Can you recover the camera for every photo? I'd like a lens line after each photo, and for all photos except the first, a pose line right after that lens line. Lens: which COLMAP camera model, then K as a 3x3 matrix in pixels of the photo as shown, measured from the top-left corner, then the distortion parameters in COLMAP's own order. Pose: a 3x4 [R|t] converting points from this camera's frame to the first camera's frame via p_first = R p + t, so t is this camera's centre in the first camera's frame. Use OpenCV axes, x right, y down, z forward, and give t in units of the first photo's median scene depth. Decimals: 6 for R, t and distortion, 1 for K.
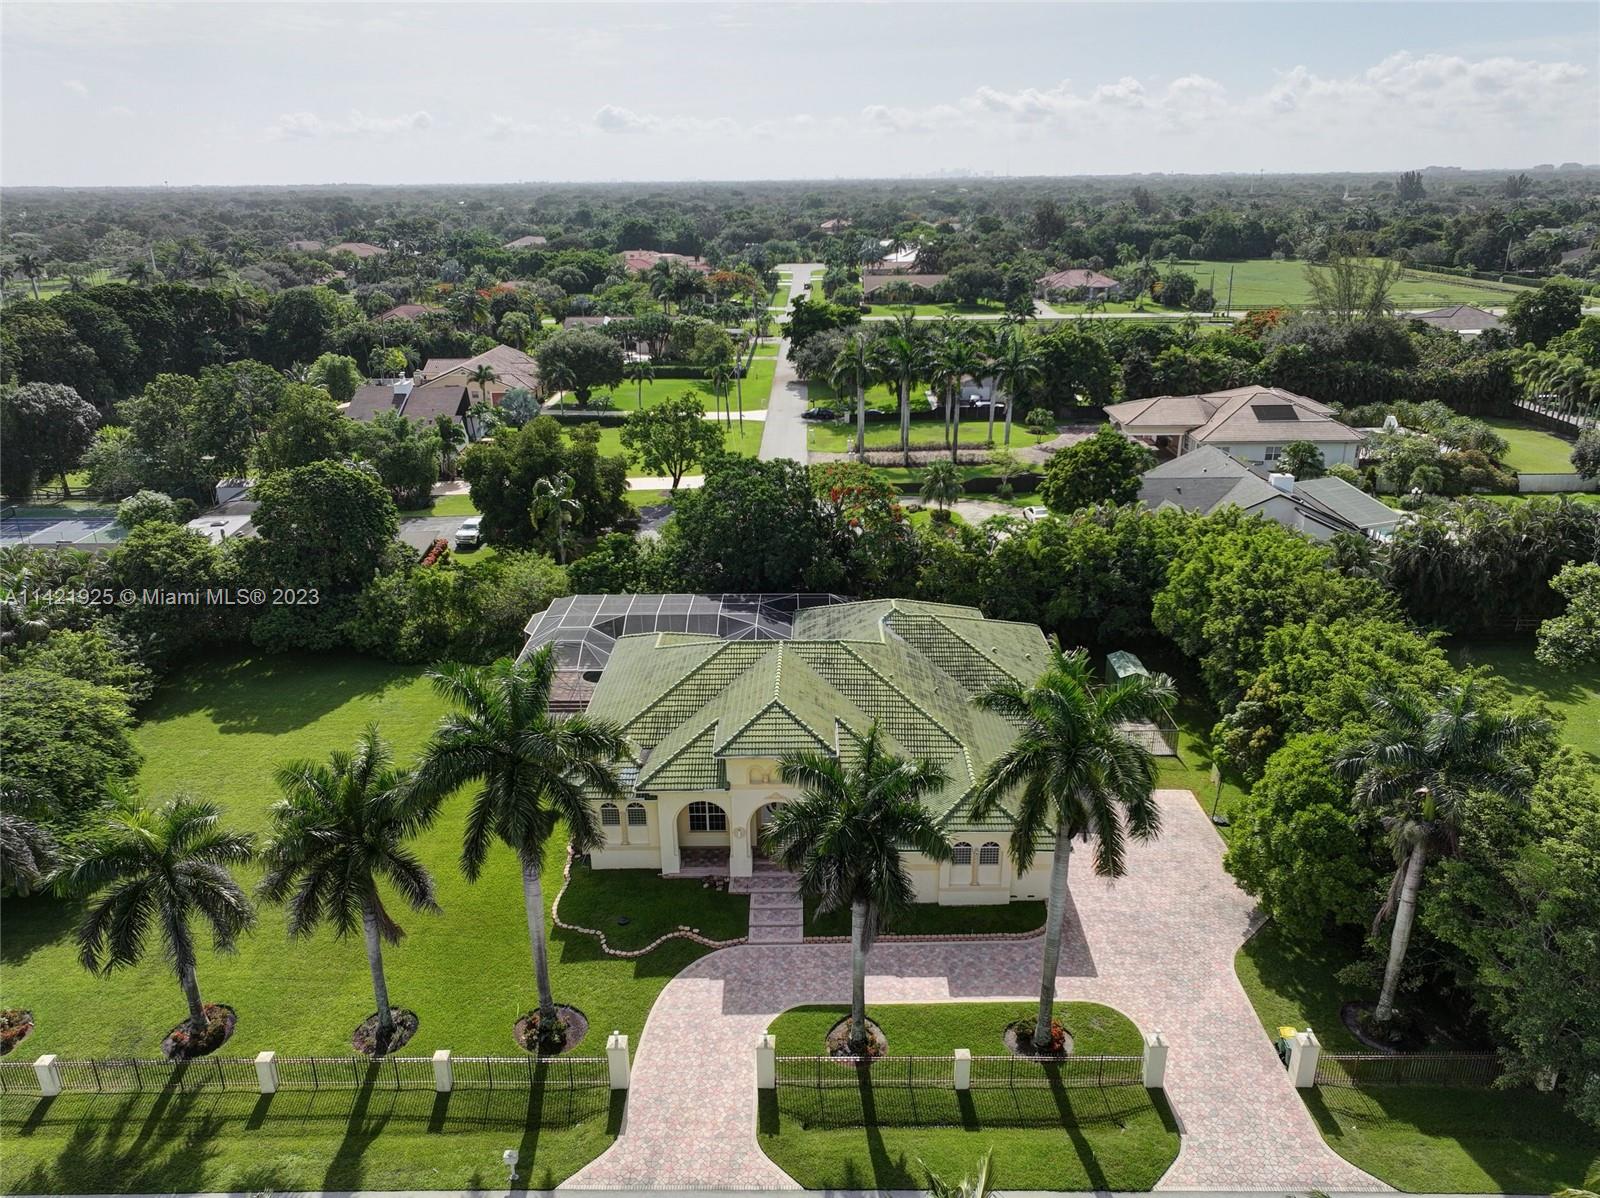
lens RADIAL K [[1124.0, 0, 800.0], [0, 1124.0, 599.0], [0, 0, 1]] dist [-0.006664, 0.024104]
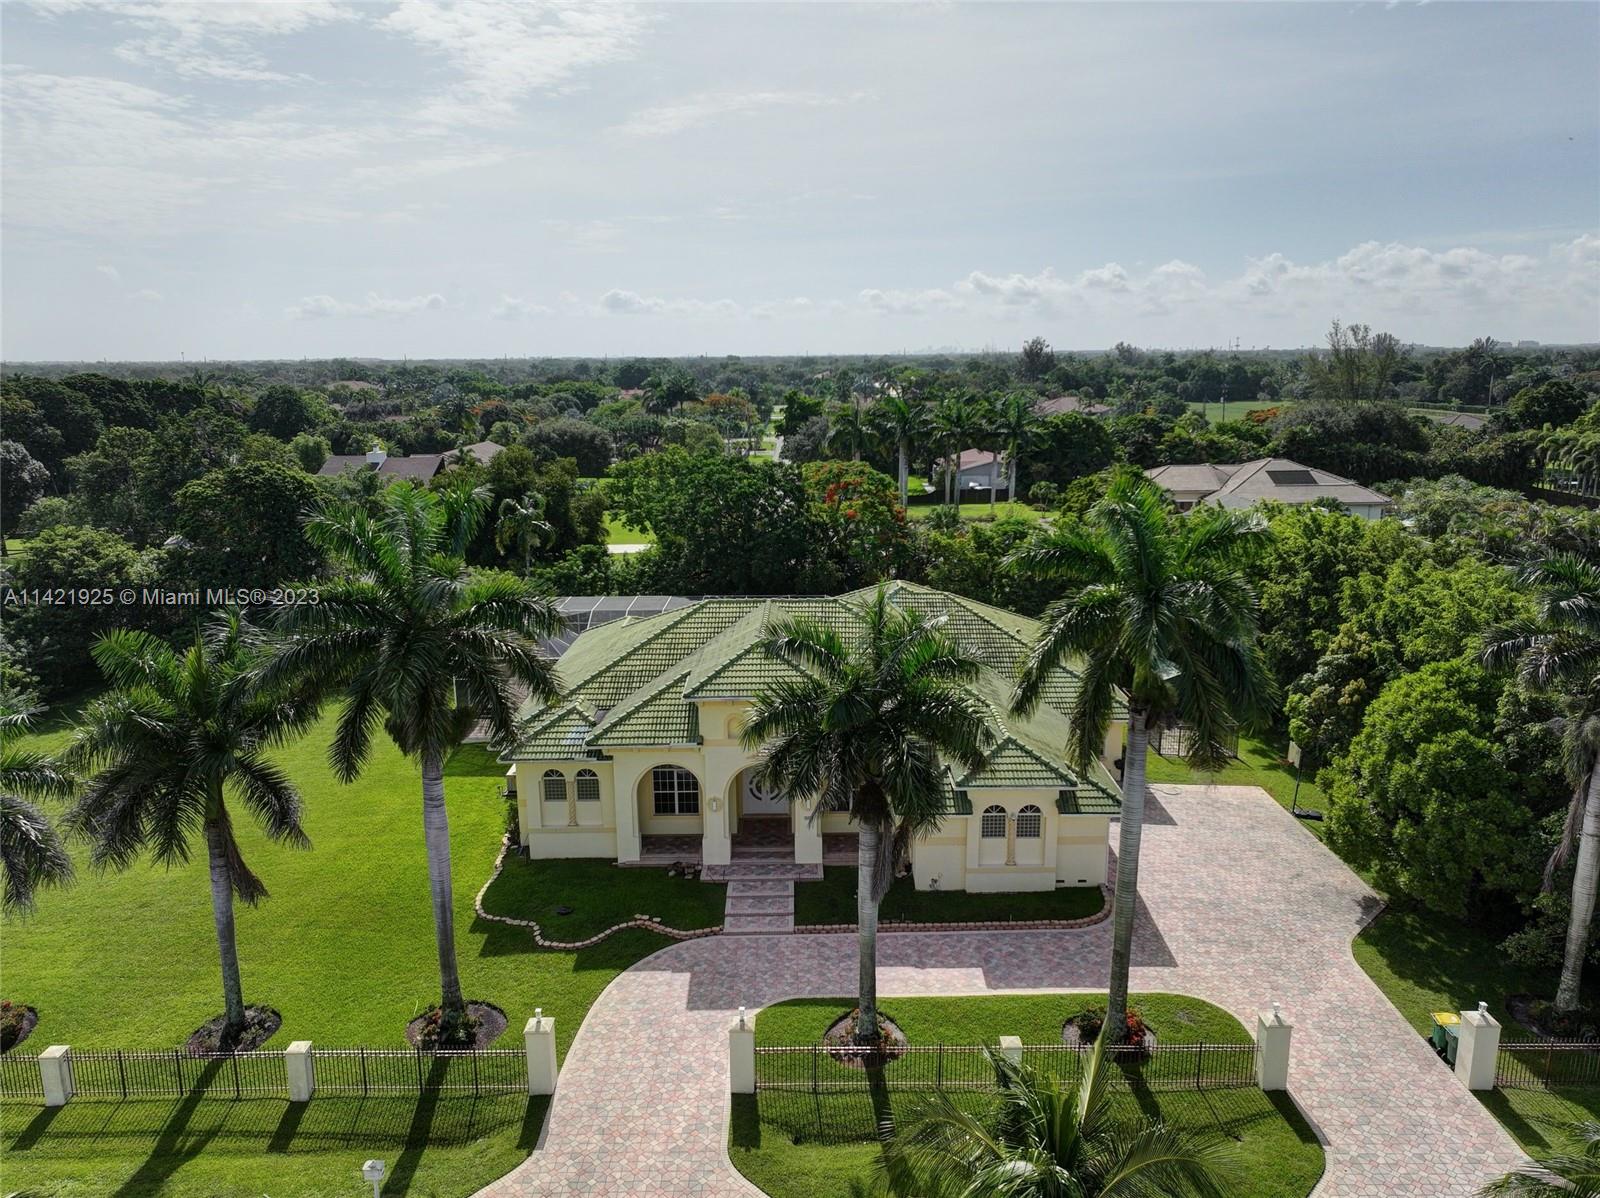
lens RADIAL K [[1124.0, 0, 800.0], [0, 1124.0, 599.0], [0, 0, 1]] dist [-0.006664, 0.024104]
pose [[0.999984, -0.000164, 0.005595, 0.002539], [0.000971, 0.989496, -0.144558, 0.185369], [-0.005513, 0.144562, 0.989480, 0.192557]]
